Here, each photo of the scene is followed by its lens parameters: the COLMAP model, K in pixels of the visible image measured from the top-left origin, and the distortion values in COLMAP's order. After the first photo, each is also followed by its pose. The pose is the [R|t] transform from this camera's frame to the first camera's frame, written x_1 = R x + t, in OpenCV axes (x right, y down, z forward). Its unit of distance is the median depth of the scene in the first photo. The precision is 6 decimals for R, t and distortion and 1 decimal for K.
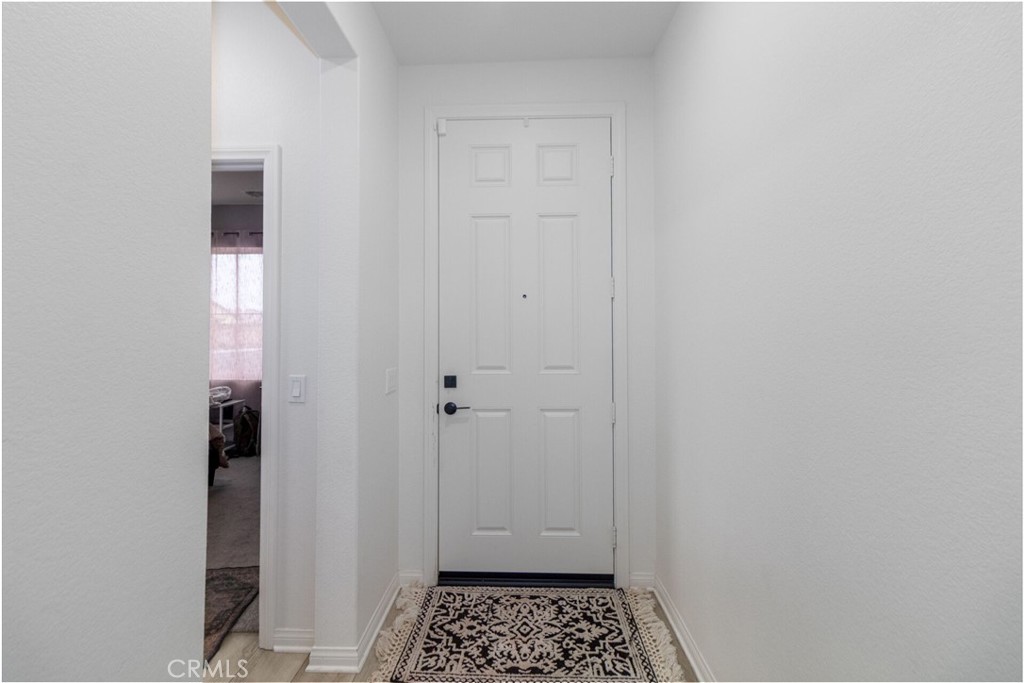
lens RADIAL K [[460.3, 0, 511.4], [0, 460.3, 324.7], [0, 0, 1]] dist [-0.000666, -0.000129]
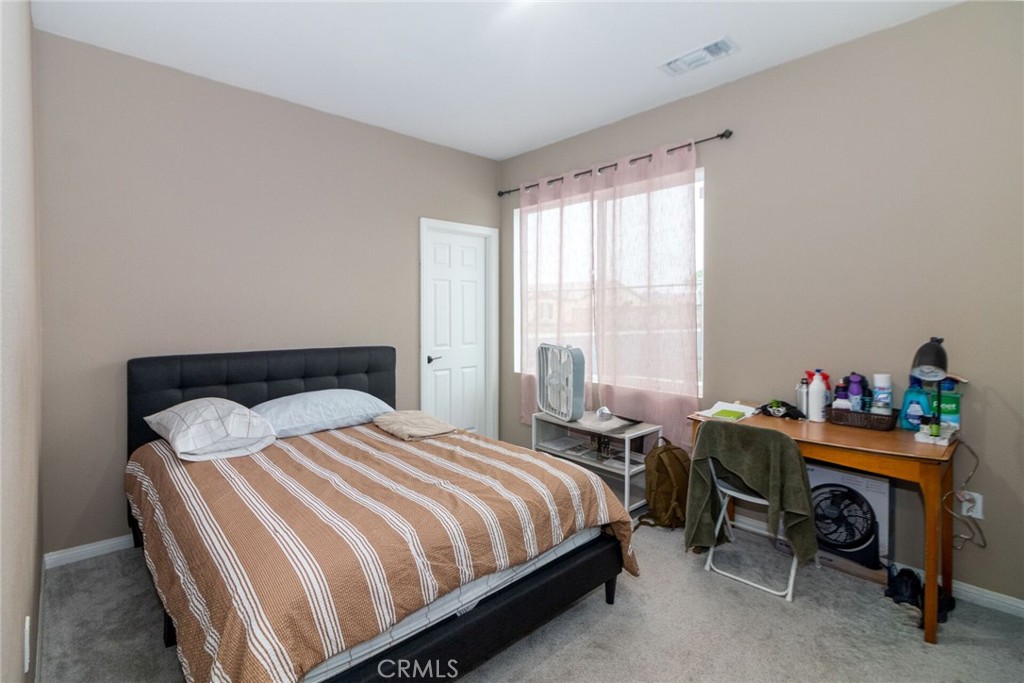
lens RADIAL K [[472.6, 0, 511.1], [0, 472.6, 319.8], [0, 0, 1]] dist [0.001595, -0.000015]
pose [[0.692226, 0.010195, -0.721609, -0.271643], [0.008249, 0.999723, 0.022037, 0.007483], [0.721634, -0.021207, 0.691950, 0.434372]]
